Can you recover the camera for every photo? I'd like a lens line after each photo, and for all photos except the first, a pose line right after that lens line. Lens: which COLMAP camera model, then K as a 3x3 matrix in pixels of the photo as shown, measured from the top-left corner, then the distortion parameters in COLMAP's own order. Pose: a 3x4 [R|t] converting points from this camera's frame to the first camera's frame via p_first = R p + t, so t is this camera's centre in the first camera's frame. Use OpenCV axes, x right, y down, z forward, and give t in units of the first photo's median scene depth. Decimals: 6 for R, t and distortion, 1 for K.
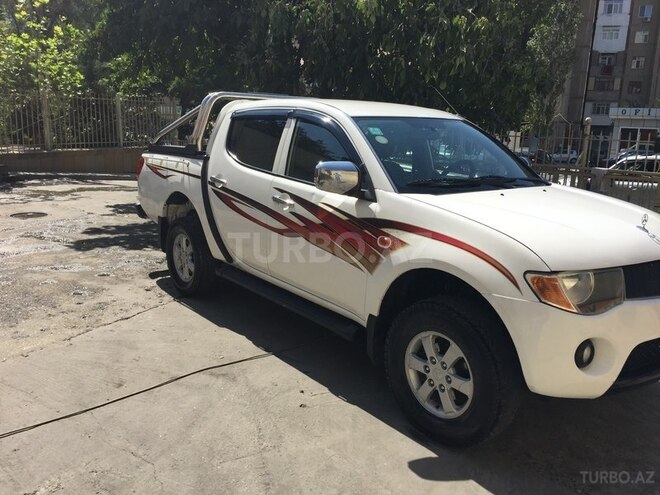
lens RADIAL K [[575.7, 0, 330.0], [0, 575.7, 247.5], [0, 0, 1]] dist [0.074315, -0.090459]
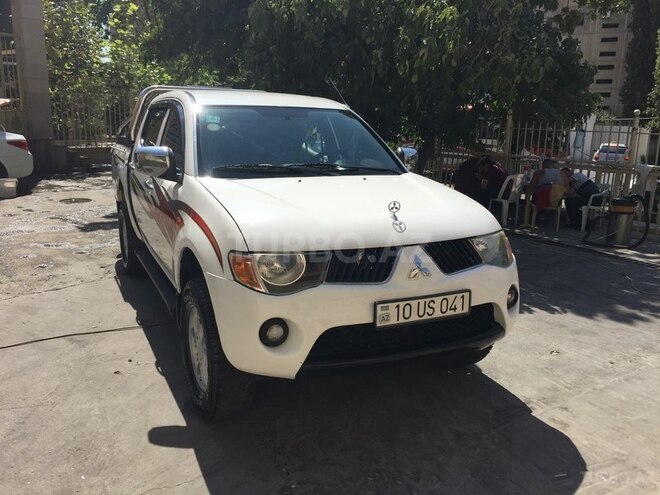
lens RADIAL K [[575.7, 0, 330.0], [0, 575.7, 247.5], [0, 0, 1]] dist [0.074315, -0.090459]
pose [[0.975773, 0.044221, -0.214268, 0.461348], [-0.043737, 0.999019, 0.006999, 0.012580], [0.214367, 0.002542, 0.976750, 0.018231]]
